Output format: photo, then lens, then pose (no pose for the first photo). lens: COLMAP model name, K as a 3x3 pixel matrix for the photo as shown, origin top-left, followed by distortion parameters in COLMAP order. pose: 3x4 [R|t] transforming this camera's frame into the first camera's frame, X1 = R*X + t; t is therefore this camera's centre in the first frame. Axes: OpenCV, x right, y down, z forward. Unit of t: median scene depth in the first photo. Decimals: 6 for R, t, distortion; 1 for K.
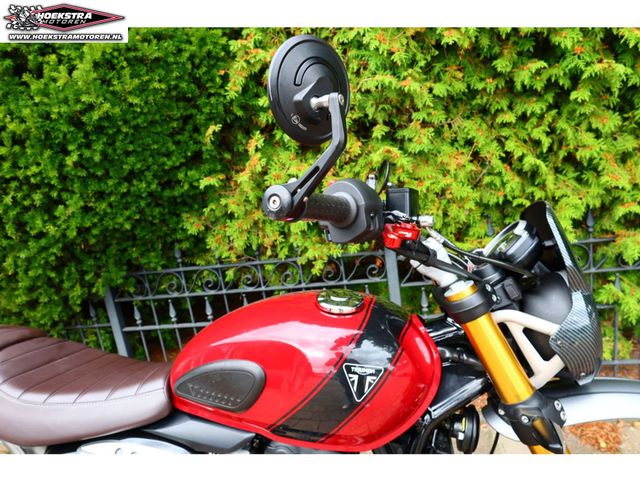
lens RADIAL K [[461.2, 0, 317.1], [0, 461.2, 242.0], [0, 0, 1]] dist [0.000978, 0.009296]
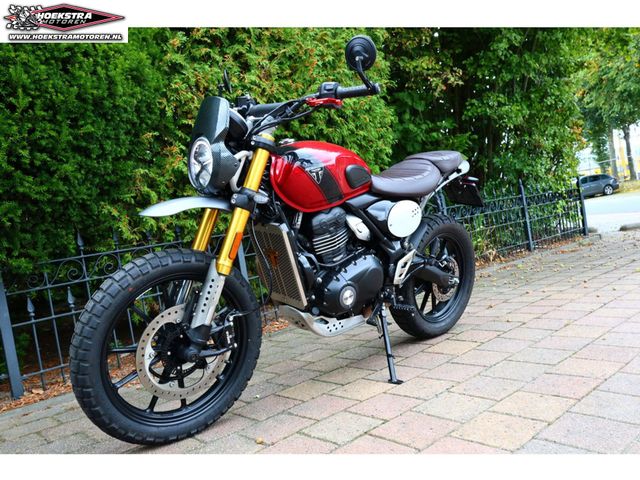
lens RADIAL K [[515.0, 0, 320.6], [0, 515.0, 237.2], [0, 0, 1]] dist [0.003466, -0.000776]
pose [[0.633457, 0.020004, 0.773519, -1.189407], [0.259669, 0.936199, -0.236862, 0.615351], [-0.728906, 0.350901, 0.587848, -0.262513]]
